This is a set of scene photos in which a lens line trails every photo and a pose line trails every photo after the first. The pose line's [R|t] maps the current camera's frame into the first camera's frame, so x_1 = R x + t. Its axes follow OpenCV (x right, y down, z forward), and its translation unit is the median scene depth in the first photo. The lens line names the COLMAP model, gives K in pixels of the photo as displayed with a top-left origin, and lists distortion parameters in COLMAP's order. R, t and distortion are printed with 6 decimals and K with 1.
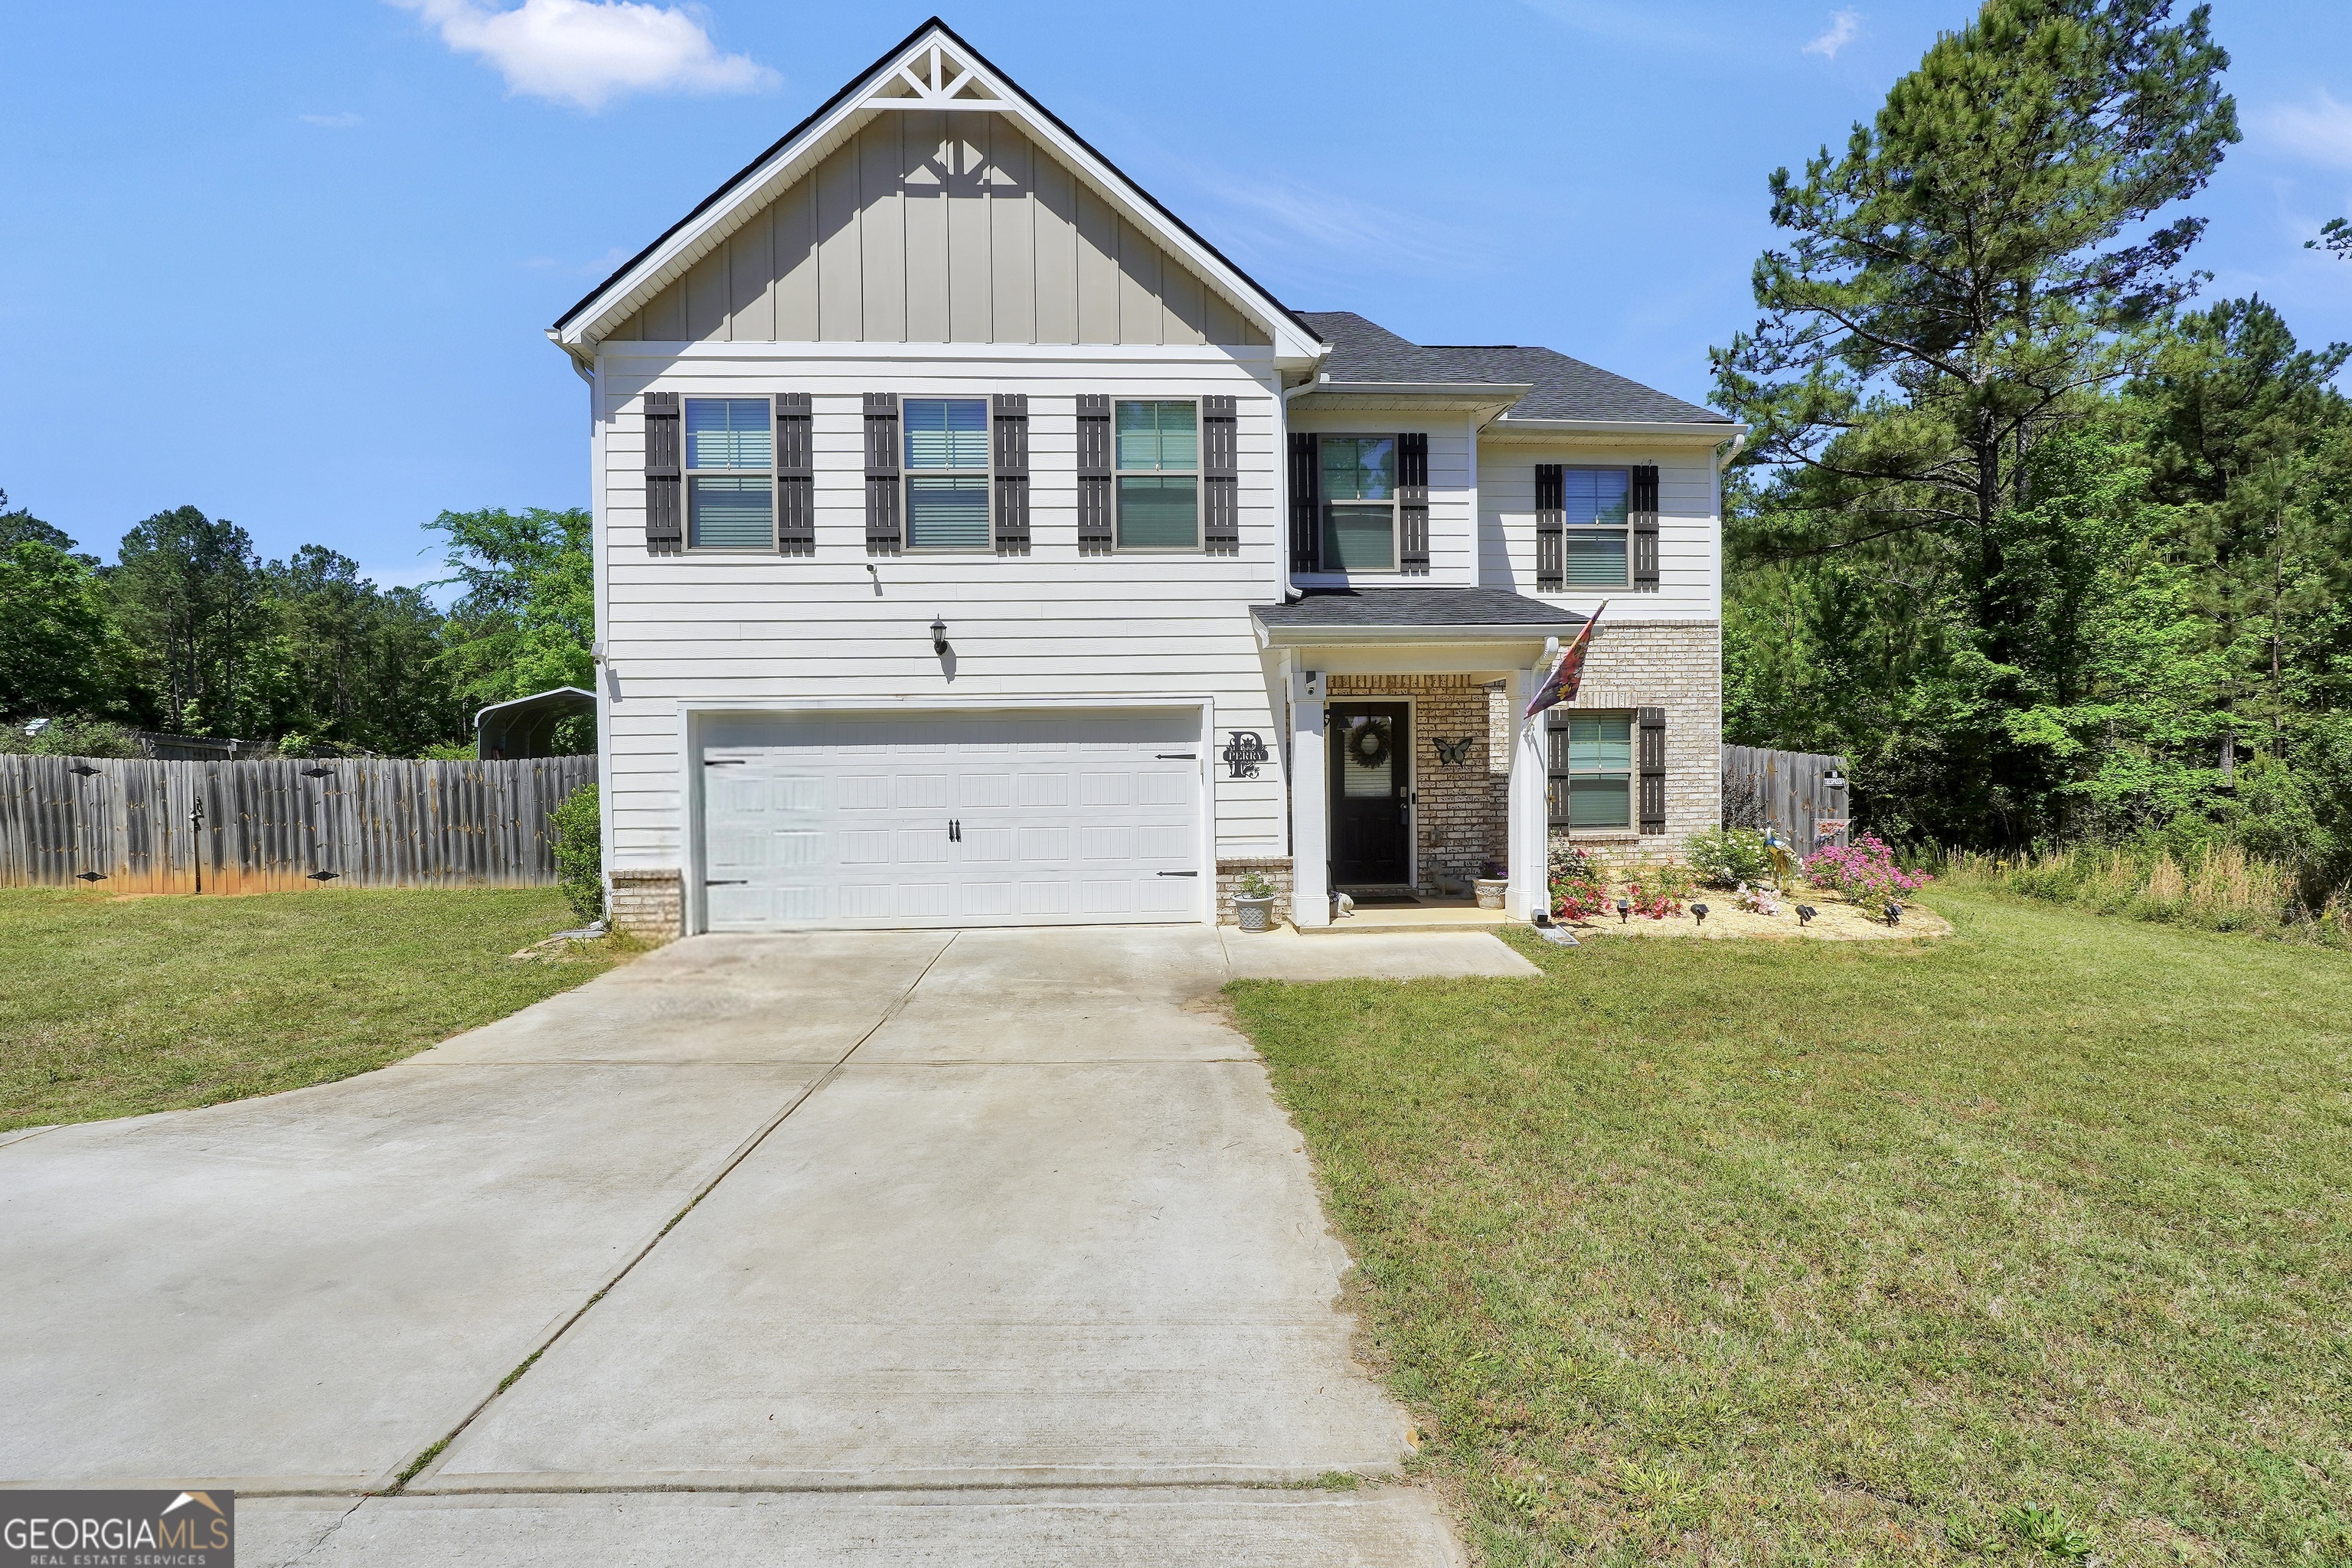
lens RADIAL K [[997.9, 0, 1172.3], [0, 997.9, 773.6], [0, 0, 1]] dist [-0.000129, 0.001746]
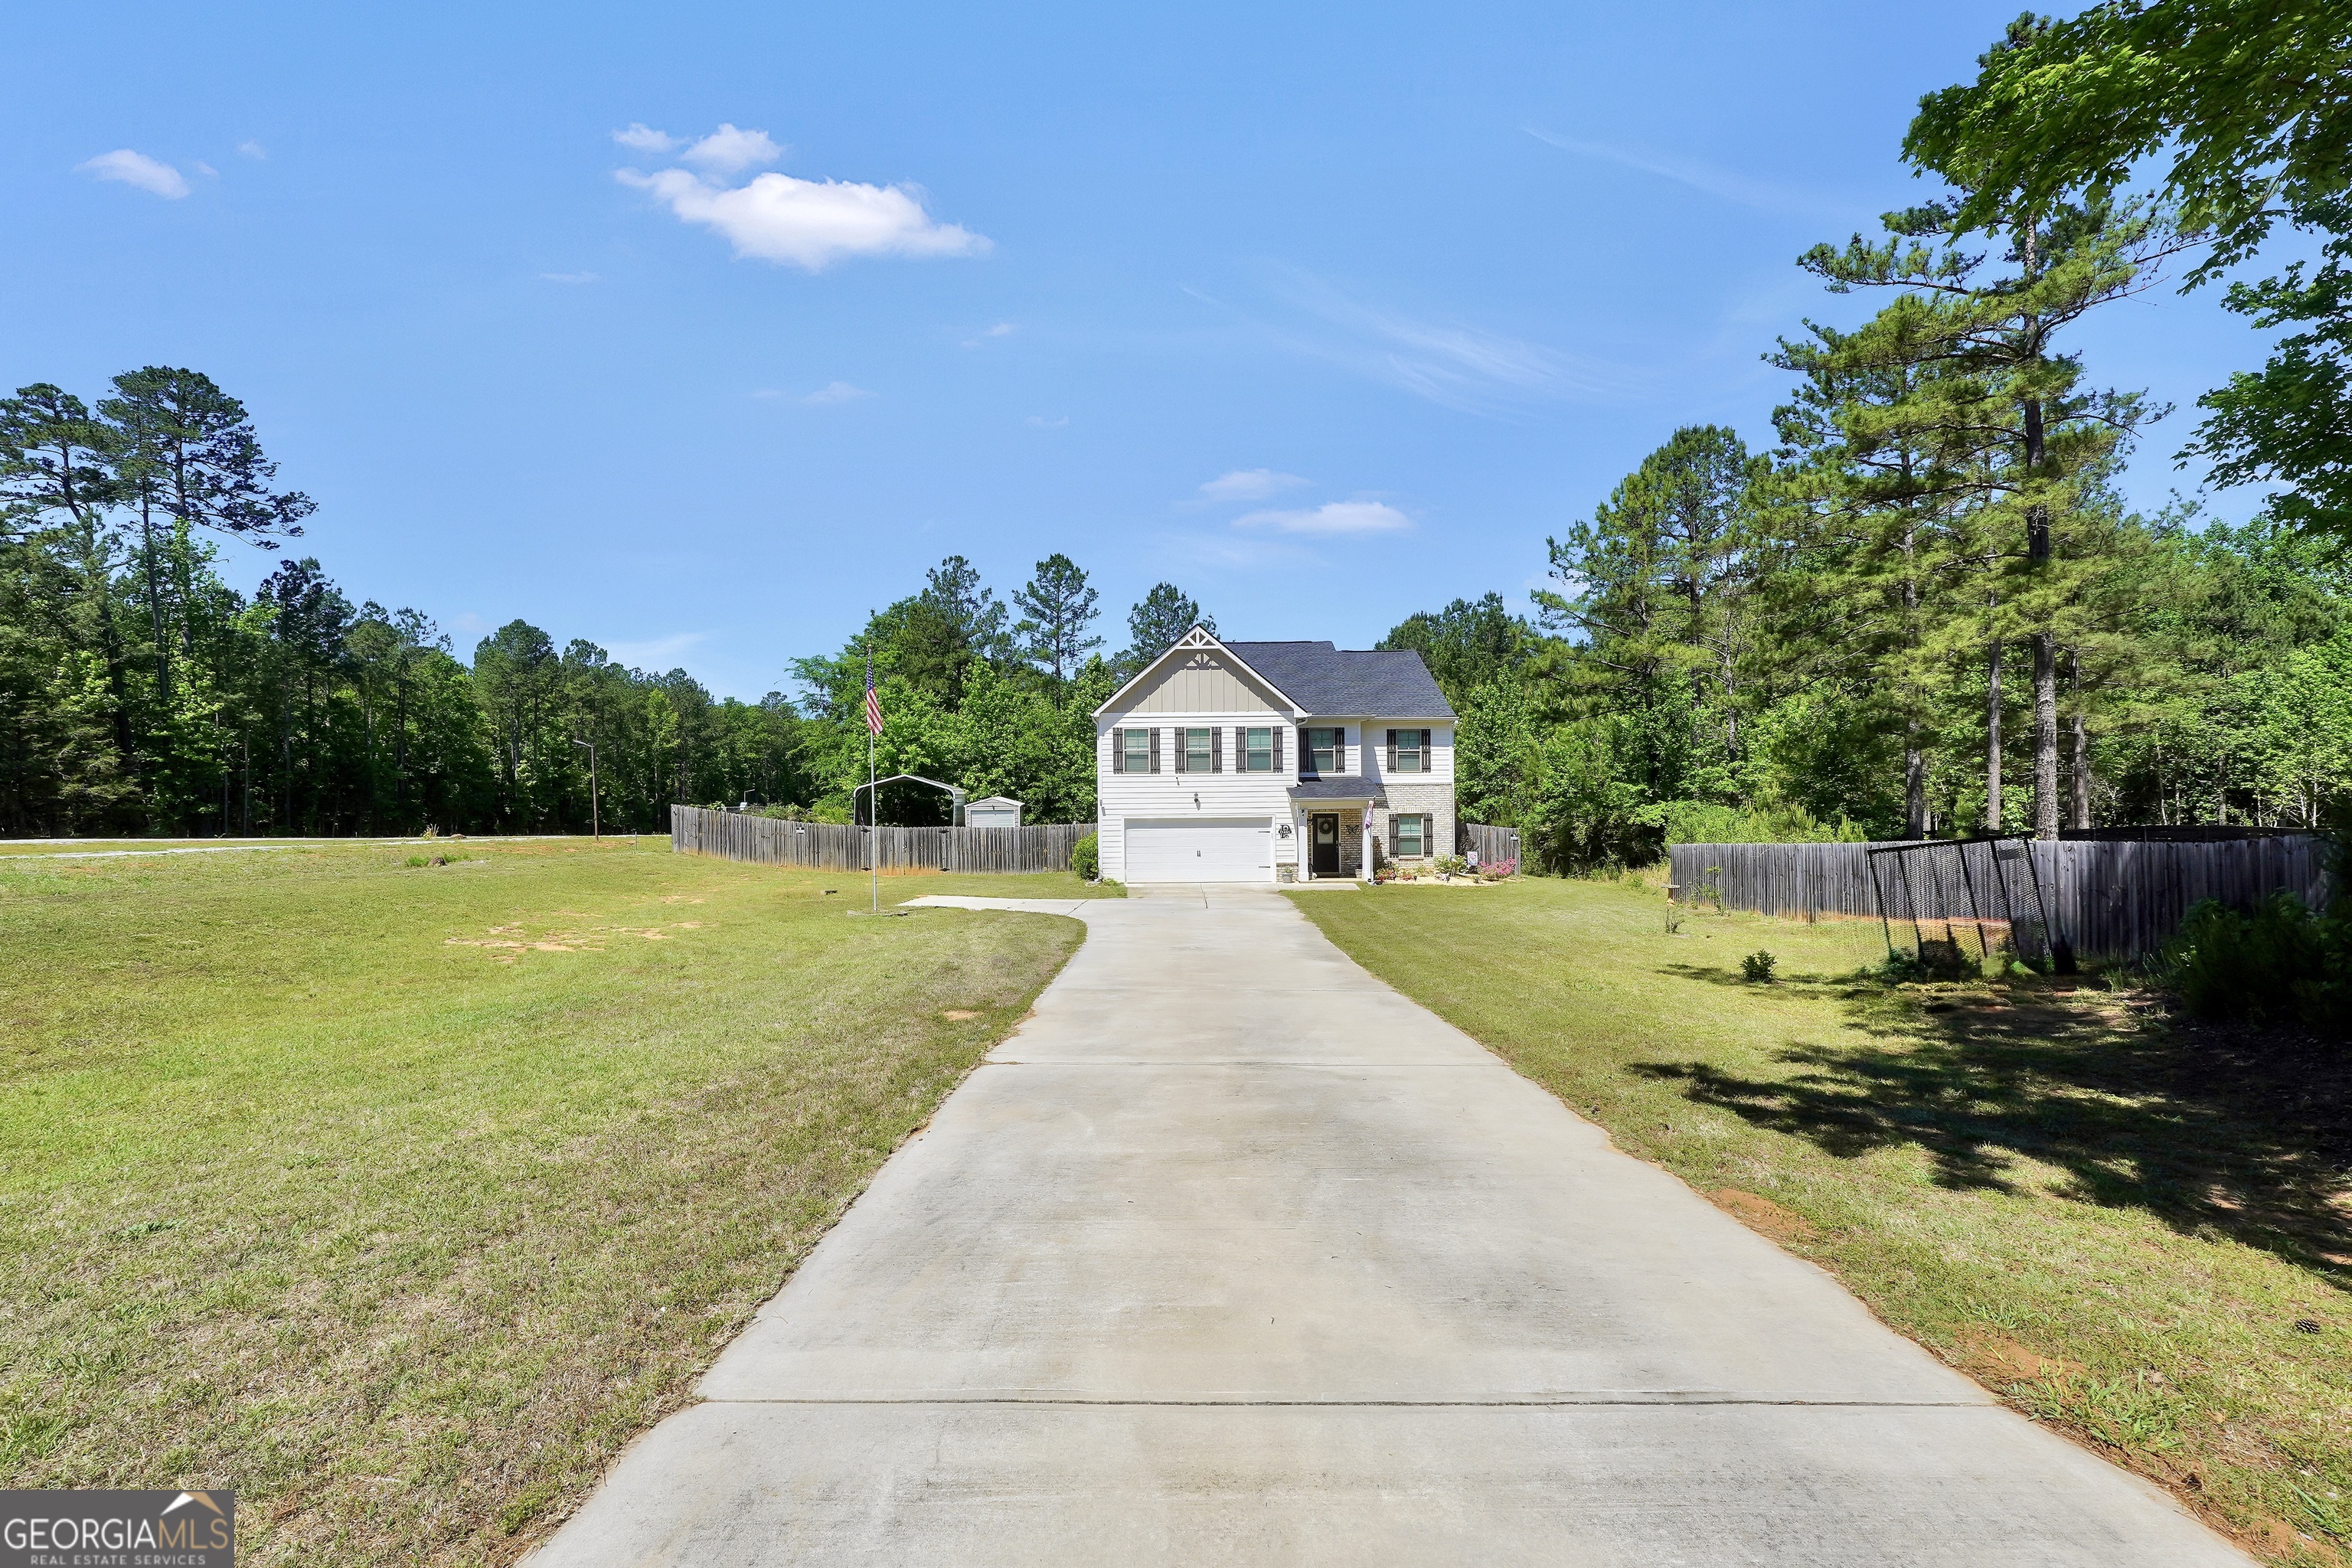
lens RADIAL K [[997.9, 0, 1185.8], [0, 997.9, 795.3], [0, 0, 1]] dist [-0.000129, 0.001746]
pose [[0.999286, 0.005162, -0.037428, -0.128974], [-0.005657, 0.999898, -0.013123, -0.090929], [0.037357, 0.013326, 0.999213, -2.259451]]
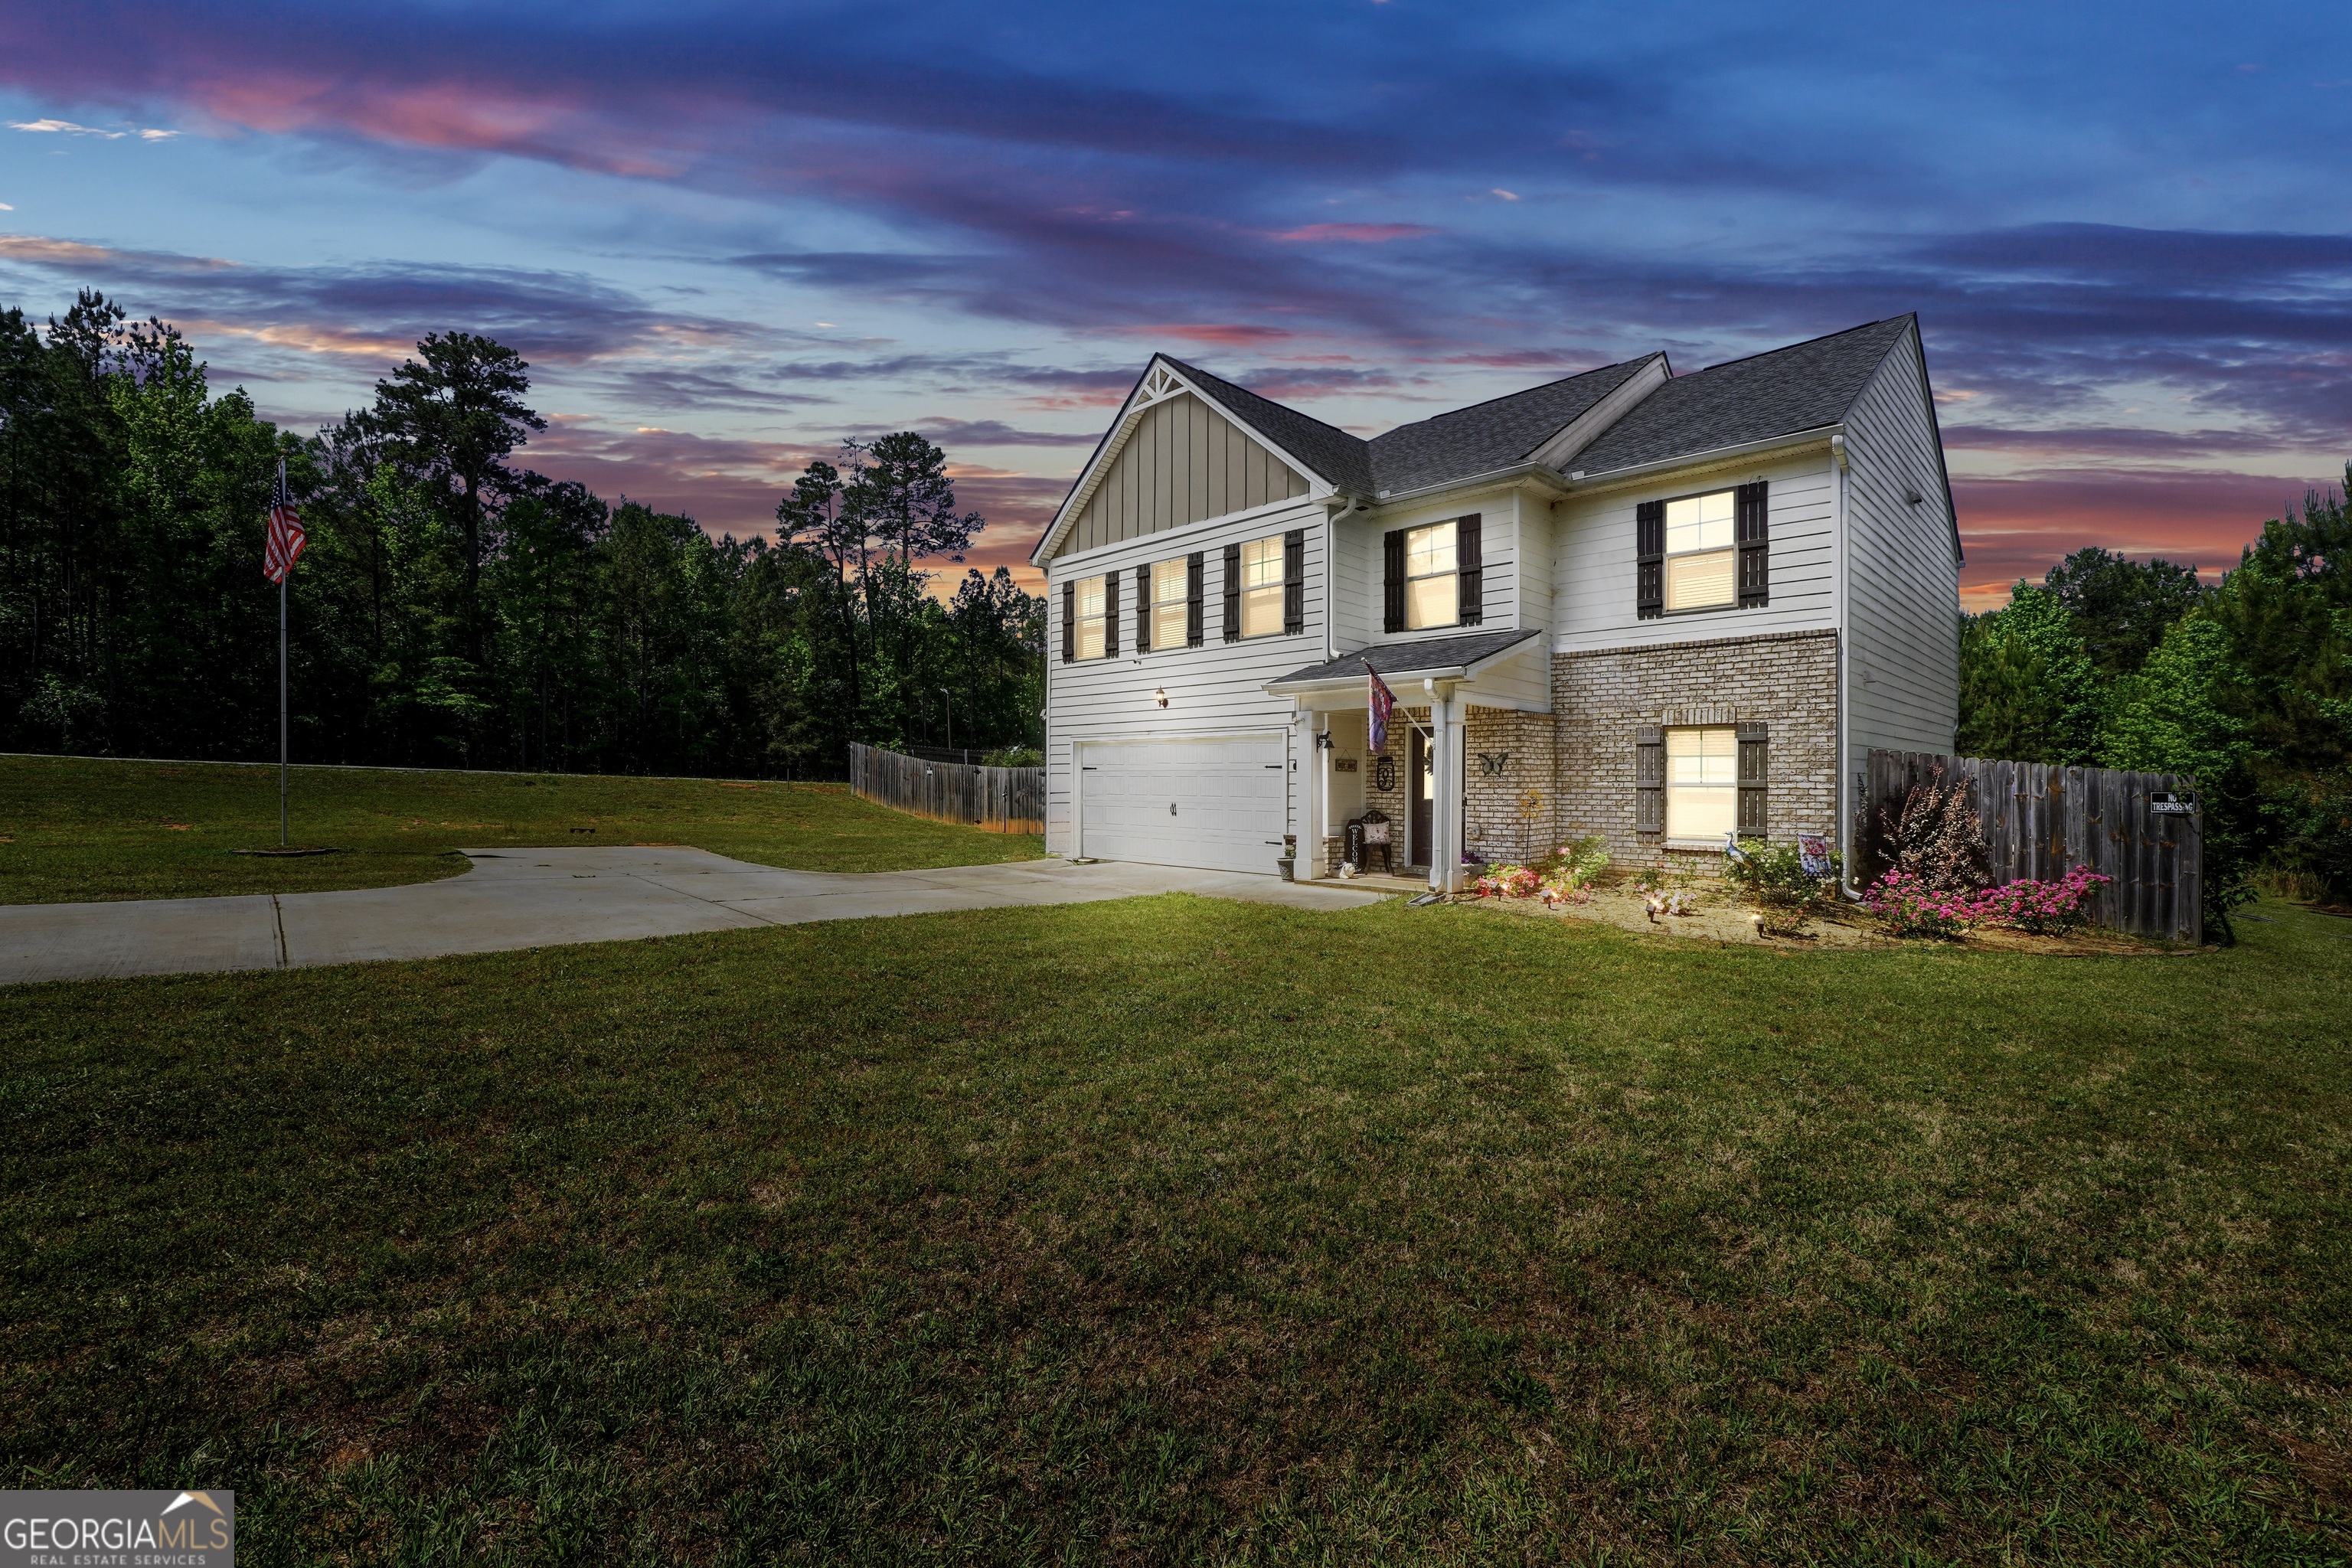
lens RADIAL K [[997.9, 0, 1186.9], [0, 997.9, 785.5], [0, 0, 1]] dist [-0.000129, 0.001746]
pose [[0.658791, 0.018161, -0.752107, 1.029185], [-0.022298, 0.999741, 0.004609, 0.007062], [0.751995, 0.013735, 0.659025, -0.112205]]
